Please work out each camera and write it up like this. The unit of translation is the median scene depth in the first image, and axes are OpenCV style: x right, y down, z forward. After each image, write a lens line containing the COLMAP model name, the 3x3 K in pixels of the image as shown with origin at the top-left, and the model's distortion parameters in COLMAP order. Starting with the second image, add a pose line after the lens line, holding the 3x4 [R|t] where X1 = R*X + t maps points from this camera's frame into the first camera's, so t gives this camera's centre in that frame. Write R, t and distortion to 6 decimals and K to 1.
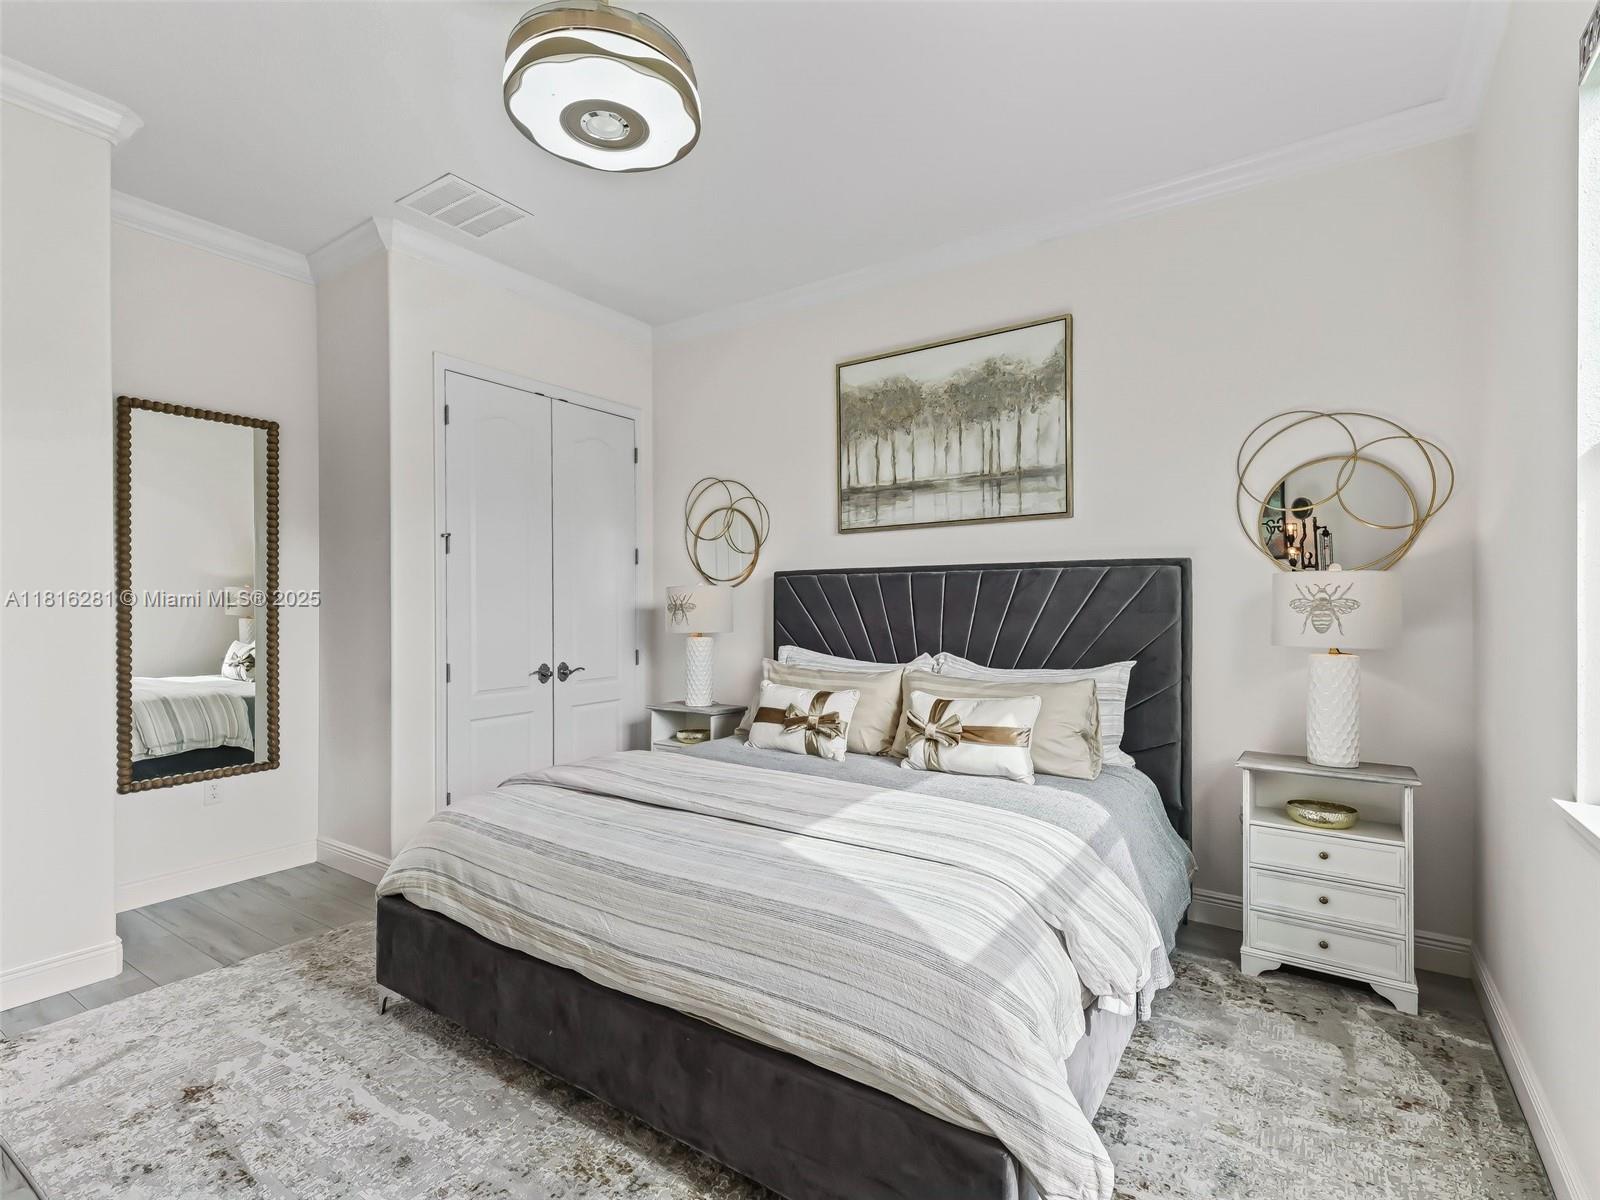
lens RADIAL K [[737.3, 0, 805.7], [0, 737.3, 610.3], [0, 0, 1]] dist [0.017132, -0.000230]
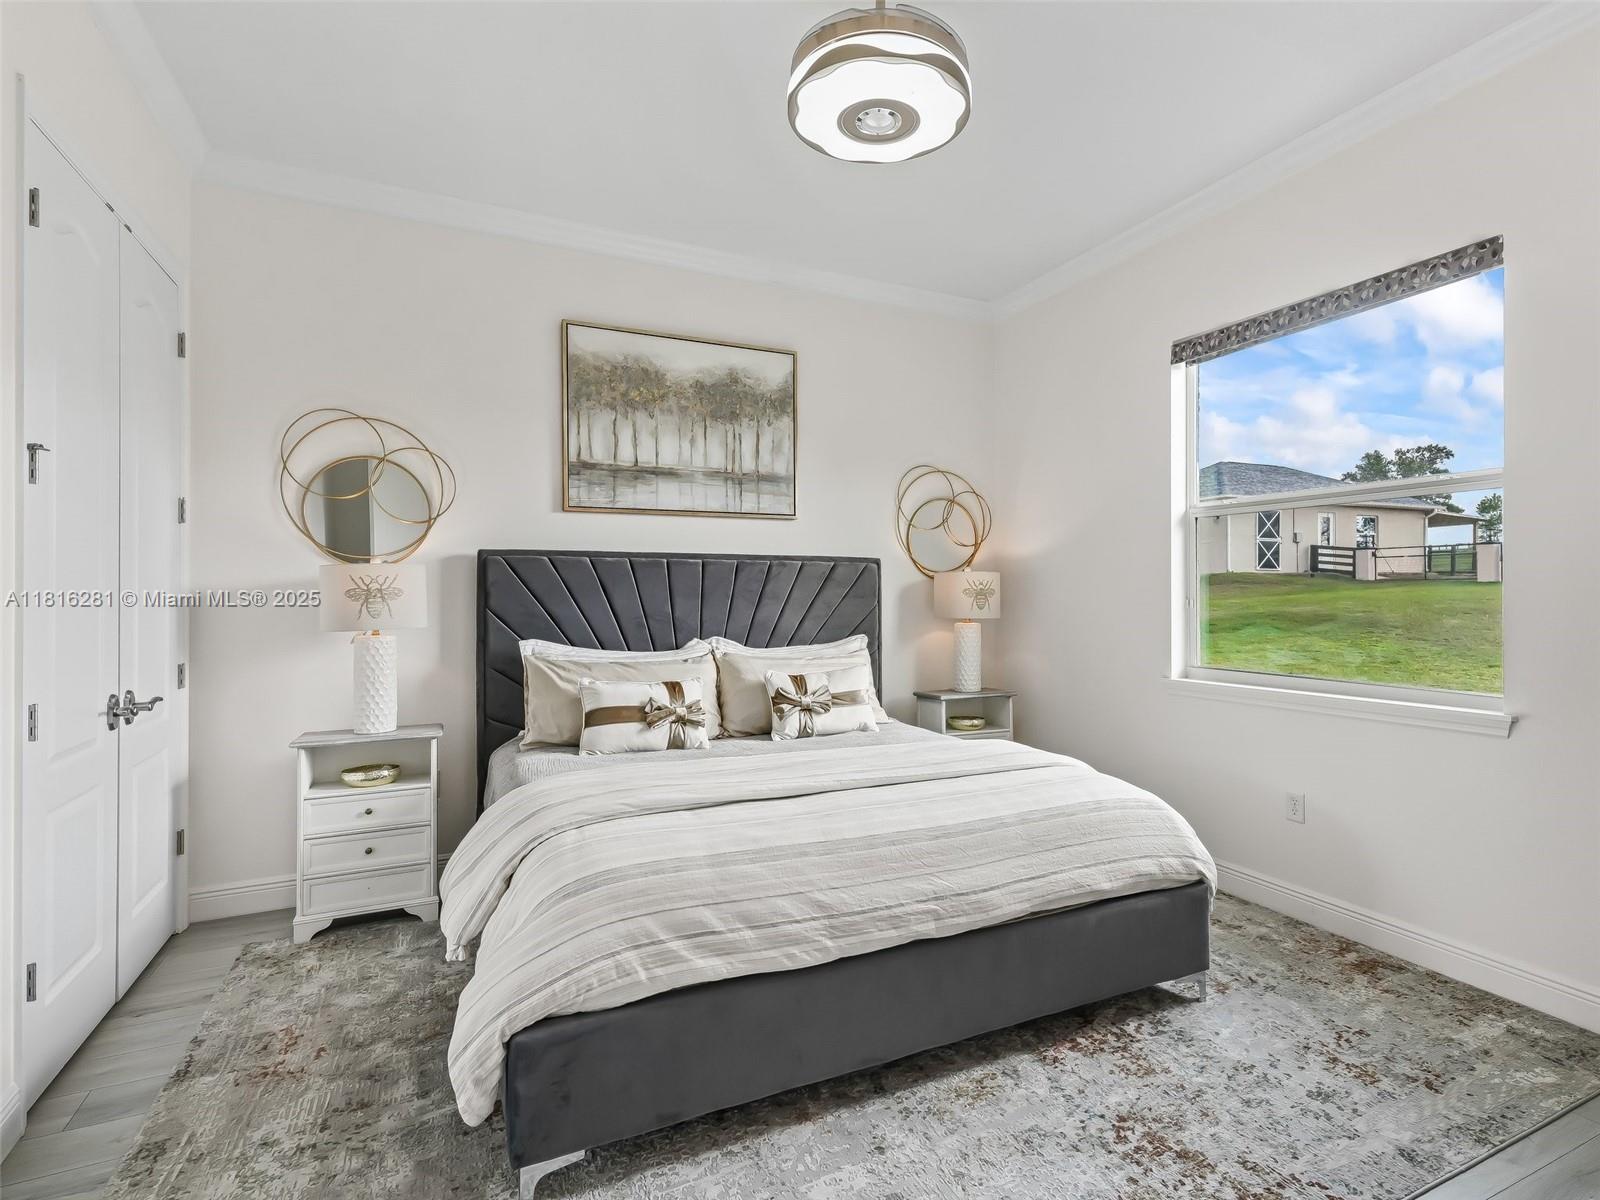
lens RADIAL K [[805.0, 0, 805.2], [0, 805.0, 591.8], [0, 0, 1]] dist [0.014747, 0.000085]
pose [[0.526121, 0.006195, 0.850387, -0.716434], [0.005311, 0.999930, -0.010571, 0.005870], [-0.850393, 0.010078, 0.526051, 0.283127]]
